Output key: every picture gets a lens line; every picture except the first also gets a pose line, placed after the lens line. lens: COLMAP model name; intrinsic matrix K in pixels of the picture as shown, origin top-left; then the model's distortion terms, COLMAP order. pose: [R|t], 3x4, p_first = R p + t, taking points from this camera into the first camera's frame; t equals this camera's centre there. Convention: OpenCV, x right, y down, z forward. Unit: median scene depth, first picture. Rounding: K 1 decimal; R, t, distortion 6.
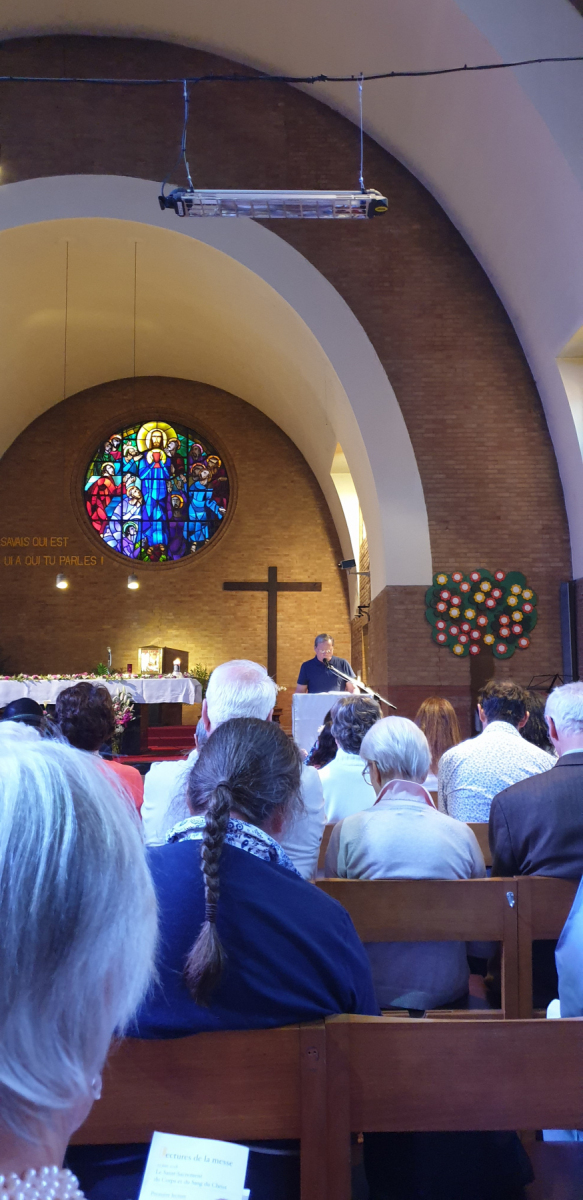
lens RADIAL K [[973.7, 0, 317.3], [0, 973.7, 614.9], [0, 0, 1]] dist [0.249114, -0.636221]
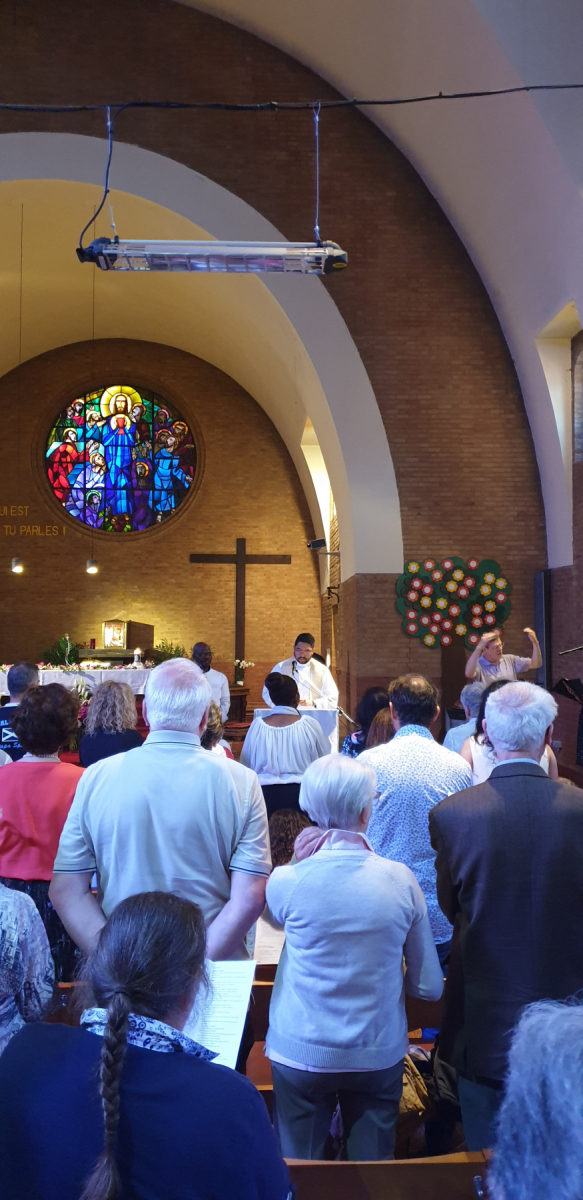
lens RADIAL K [[972.5, 0, 307.6], [0, 972.5, 604.9], [0, 0, 1]] dist [0.246531, -0.622965]
pose [[0.999835, 0.006926, 0.016821, 0.004764], [-0.007703, 0.998884, 0.046598, -0.029622], [-0.016479, -0.046720, 0.998772, 0.025472]]
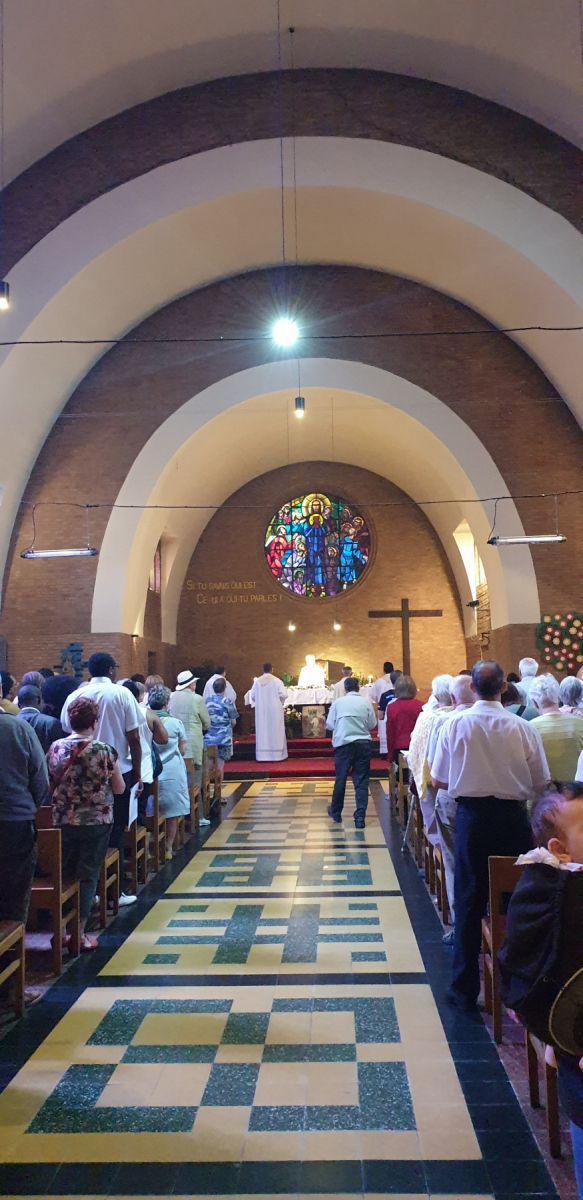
lens RADIAL K [[971.0, 0, 311.7], [0, 971.0, 613.7], [0, 0, 1]] dist [0.222835, -0.626338]
pose [[0.998111, -0.022697, -0.057094, -0.099275], [0.023332, 0.999673, 0.010494, -0.046916], [0.056837, -0.011806, 0.998314, -0.353328]]
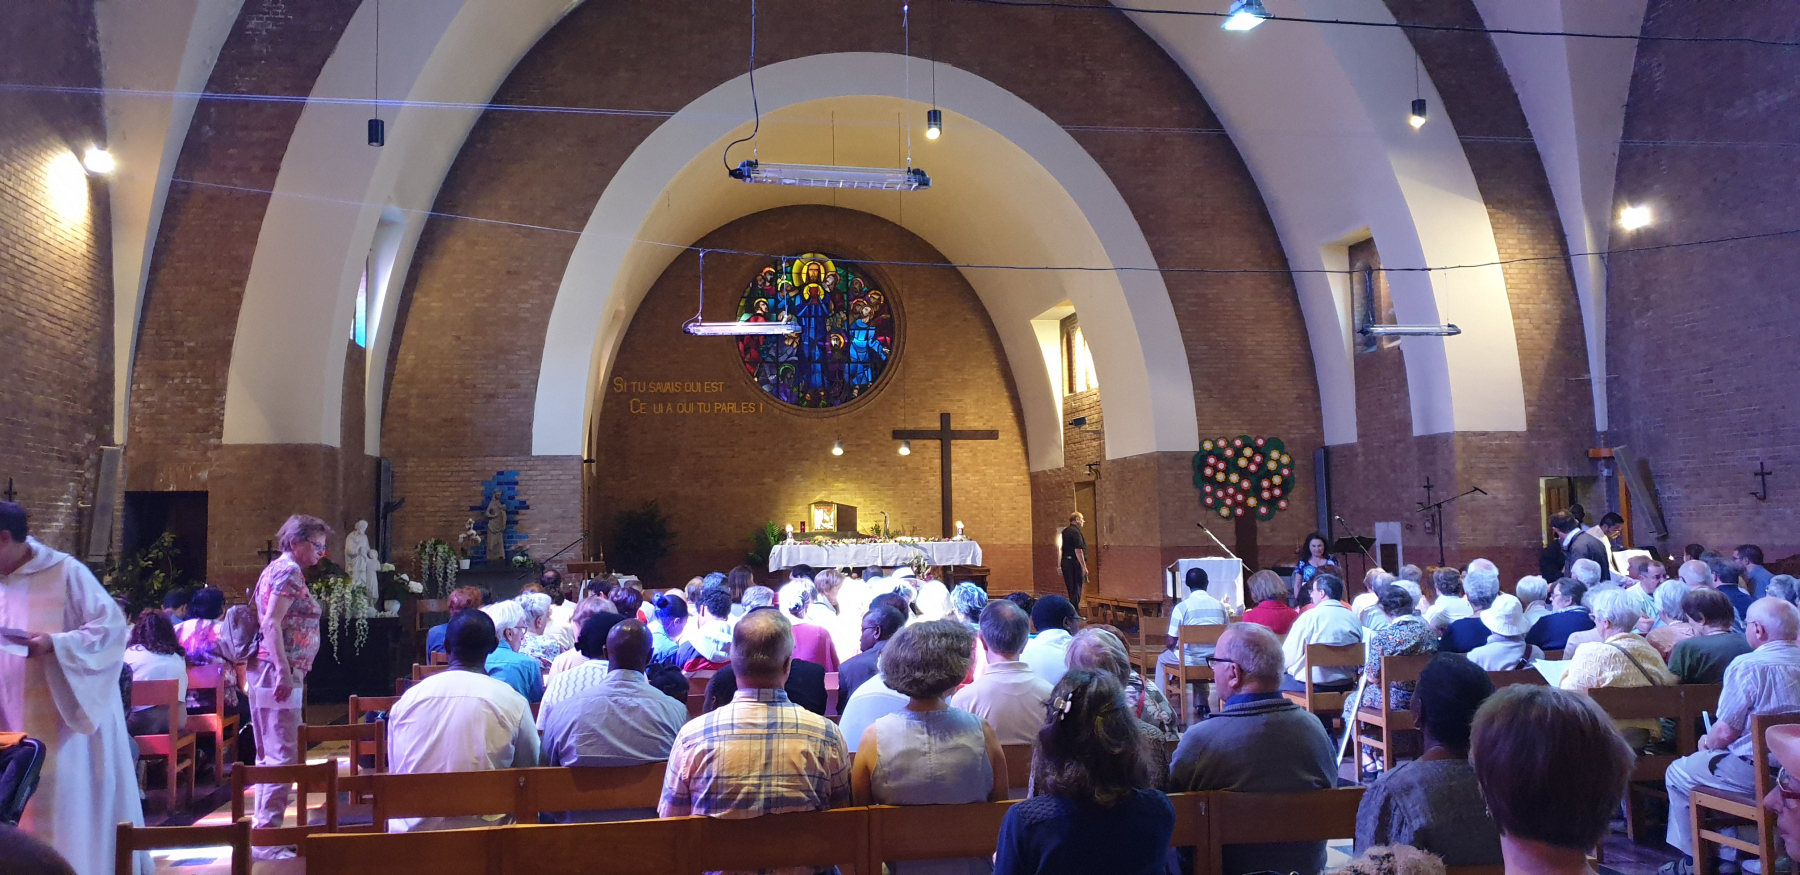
lens RADIAL K [[1456.5, 0, 891.4], [0, 1456.5, 429.8], [0, 0, 1]] dist [0.222835, -0.626338]
pose [[0.988664, -0.004050, 0.150089, -0.305663], [0.002888, 0.999964, 0.007958, -0.045529], [-0.150116, -0.007435, 0.988640, -0.352871]]
